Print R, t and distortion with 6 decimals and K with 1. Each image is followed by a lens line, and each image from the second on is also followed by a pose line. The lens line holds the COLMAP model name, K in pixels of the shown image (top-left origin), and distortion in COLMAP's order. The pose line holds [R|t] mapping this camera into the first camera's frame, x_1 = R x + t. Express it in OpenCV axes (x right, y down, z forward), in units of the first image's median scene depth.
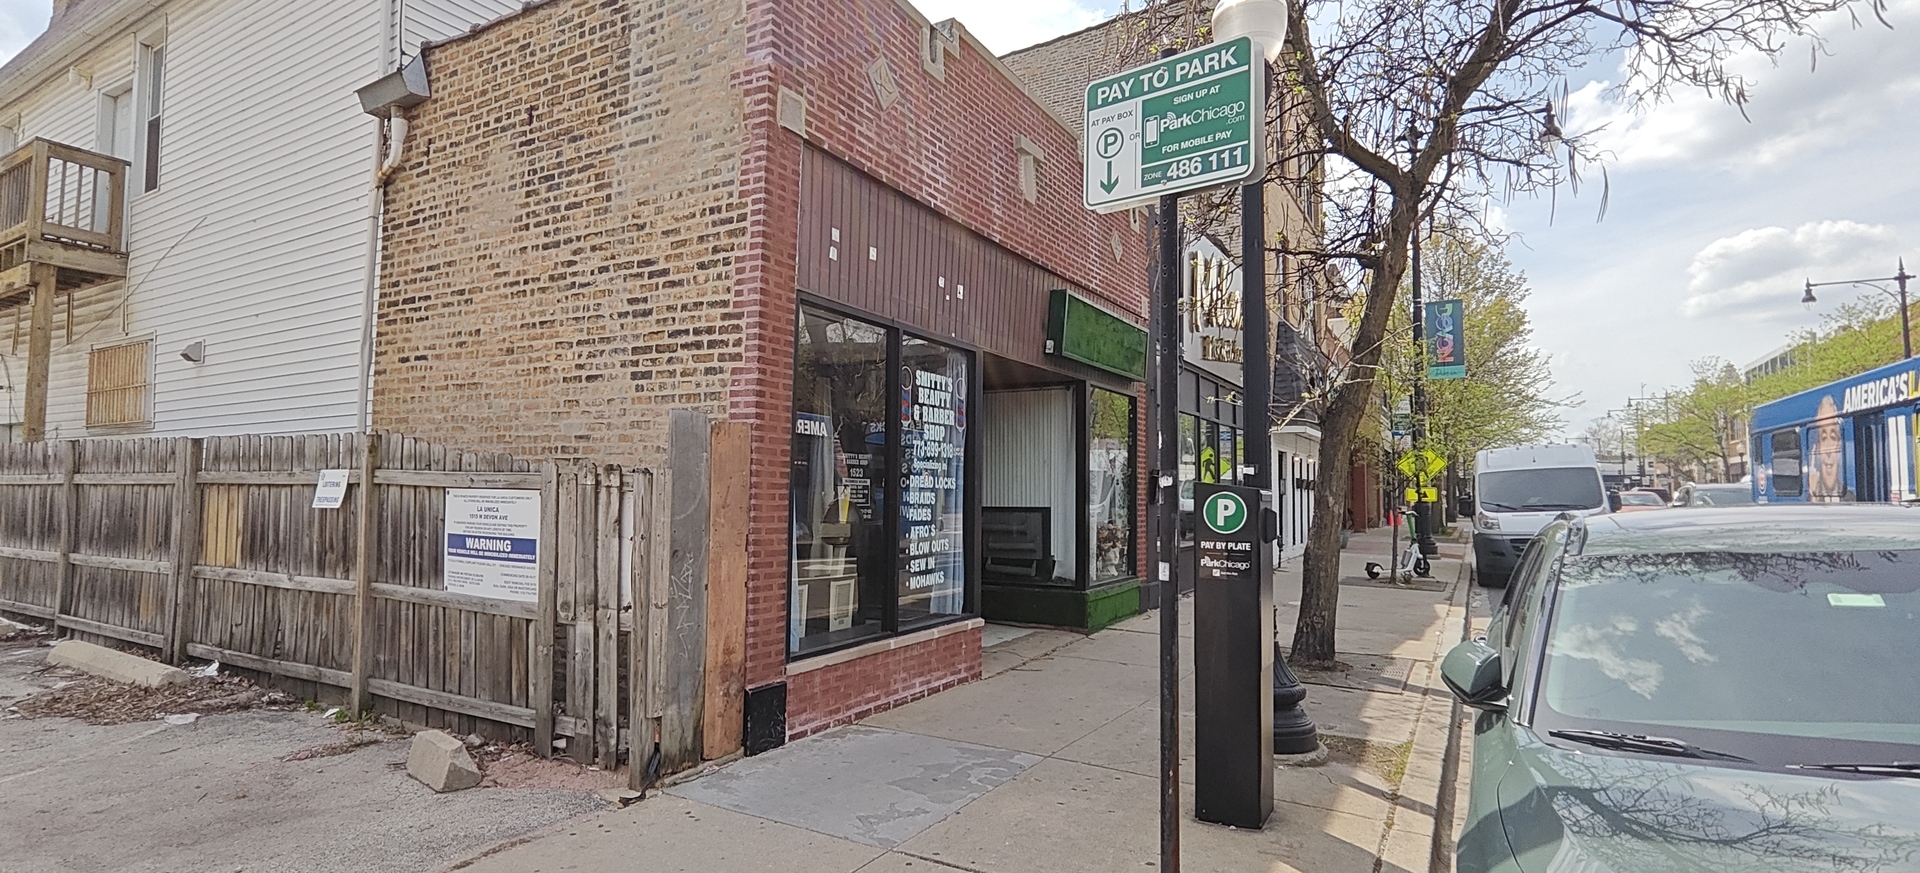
lens RADIAL K [[911.0, 0, 955.9], [0, 911.0, 436.5], [0, 0, 1]] dist [0.004747, 0.001476]
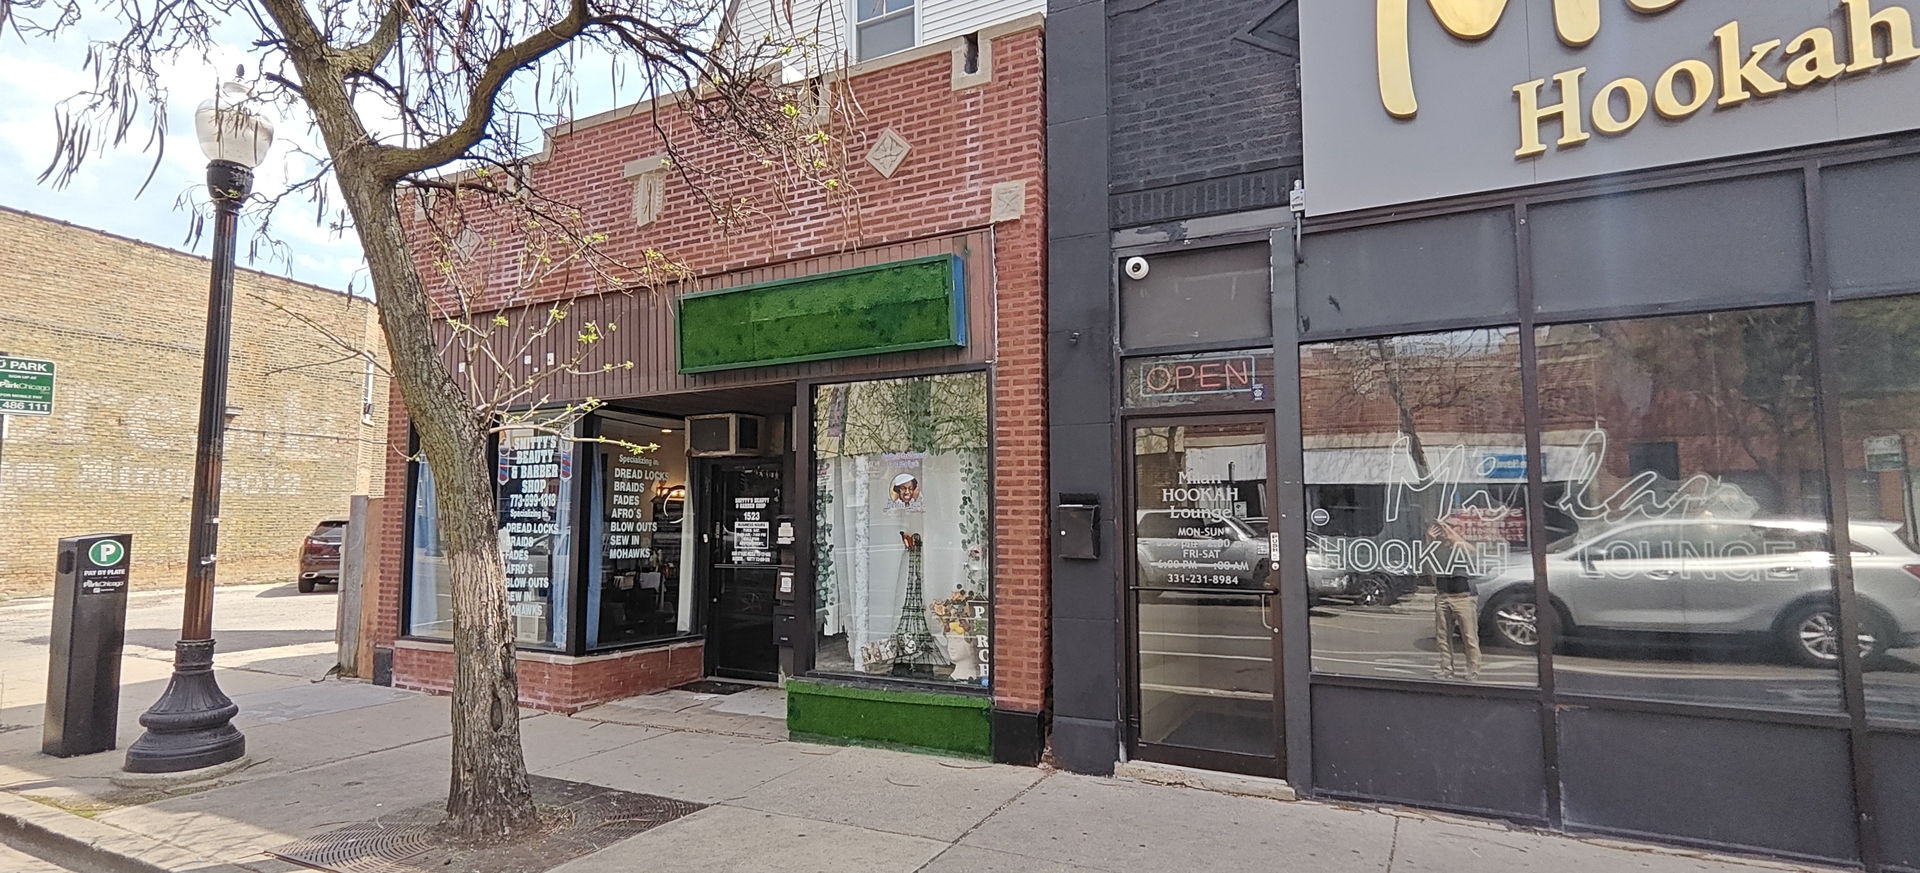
lens RADIAL K [[911.0, 0, 953.5], [0, 911.0, 440.6], [0, 0, 1]] dist [0.004747, 0.001476]
pose [[0.048136, -0.093956, -0.994412, 1.199040], [0.063929, 0.993815, -0.090805, 0.080334], [0.996793, -0.059201, 0.053845, 1.499167]]
